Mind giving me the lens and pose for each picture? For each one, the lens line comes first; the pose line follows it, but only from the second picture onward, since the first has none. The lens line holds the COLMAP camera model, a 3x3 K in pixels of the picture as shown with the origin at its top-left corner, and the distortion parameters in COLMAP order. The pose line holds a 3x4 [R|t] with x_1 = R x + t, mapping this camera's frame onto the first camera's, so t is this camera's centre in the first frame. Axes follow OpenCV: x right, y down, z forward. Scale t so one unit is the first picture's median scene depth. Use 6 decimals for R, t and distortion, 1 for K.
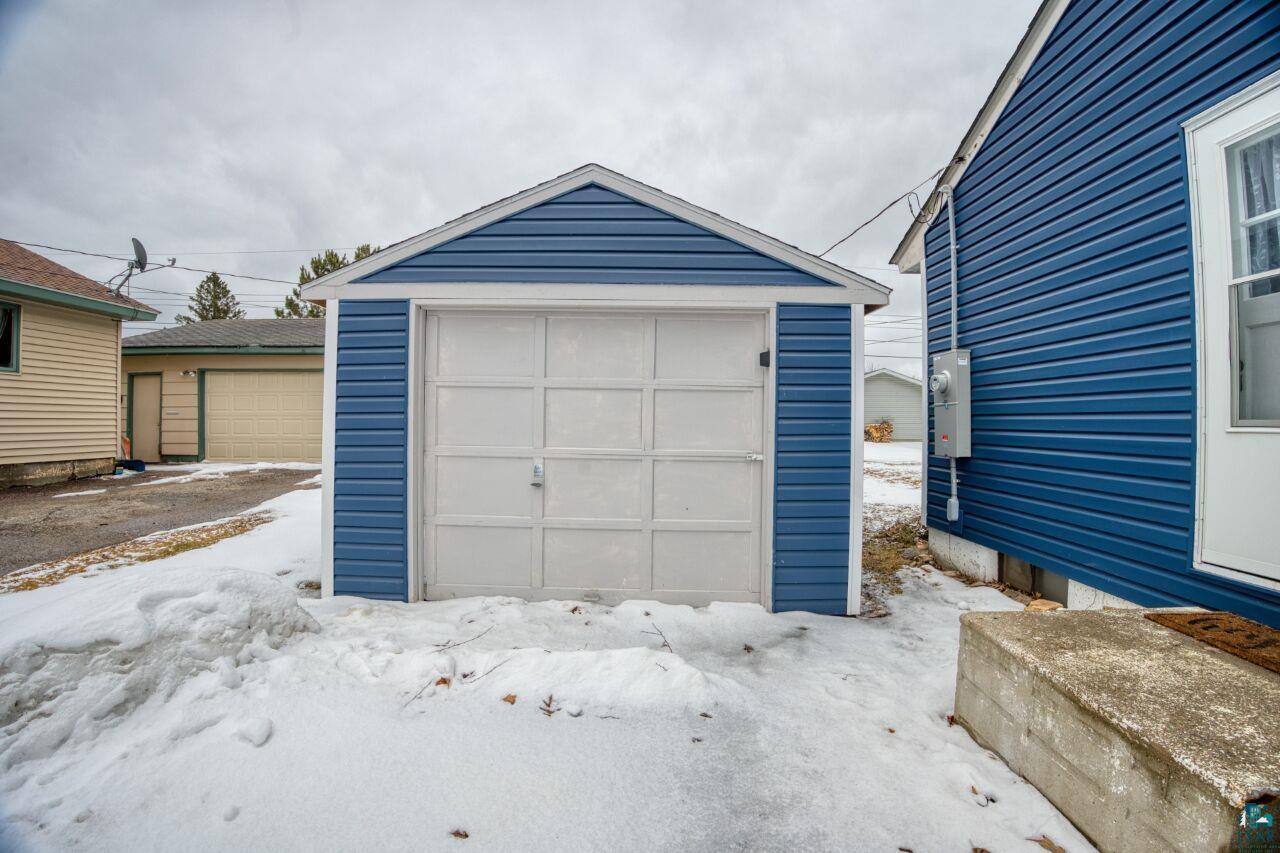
lens RADIAL K [[529.9, 0, 636.0], [0, 529.9, 424.7], [0, 0, 1]] dist [-0.053577, -0.000306]
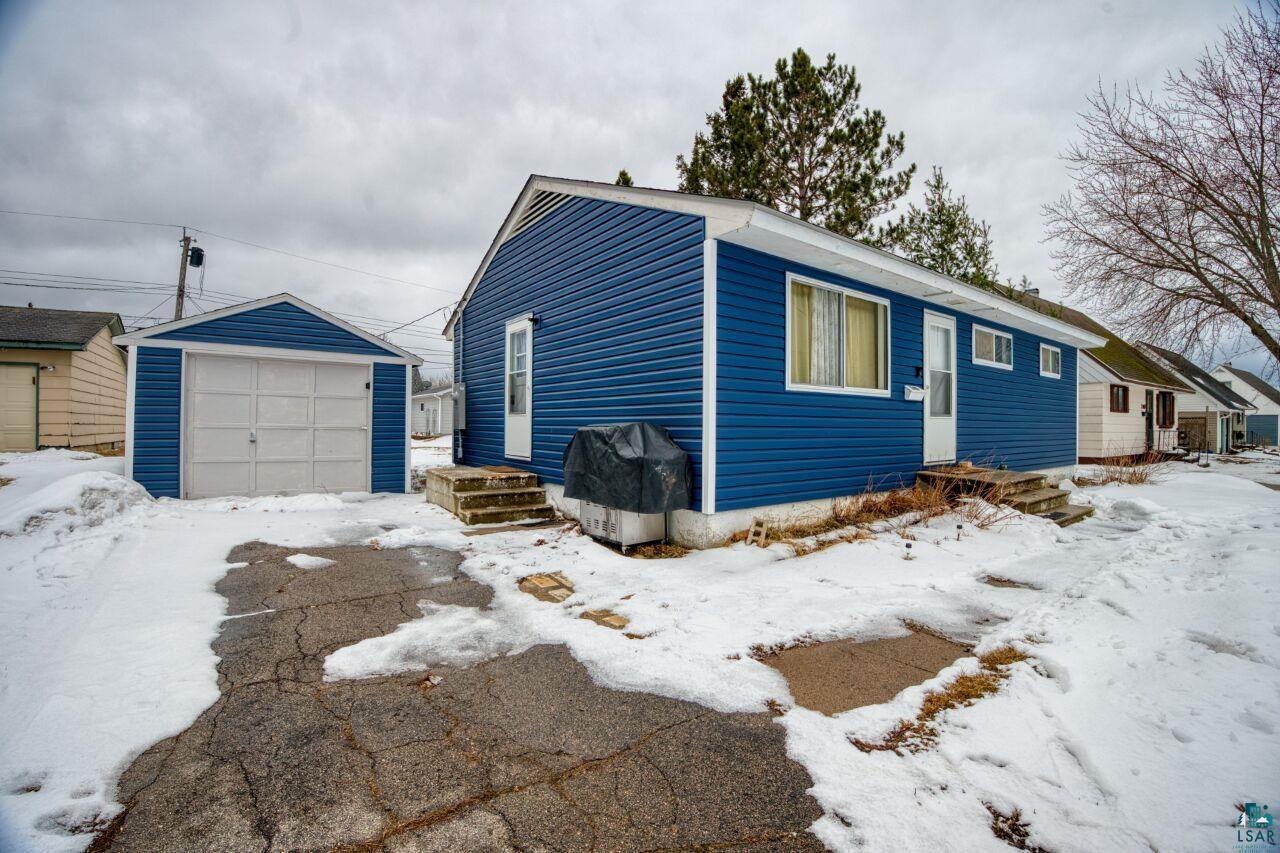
lens RADIAL K [[529.9, 0, 625.2], [0, 529.9, 423.3], [0, 0, 1]] dist [-0.053577, -0.000306]
pose [[0.797525, 0.002538, 0.603280, -0.241612], [-0.001612, 0.999997, -0.002075, 0.044730], [-0.603283, 0.000682, 0.797527, -1.514500]]
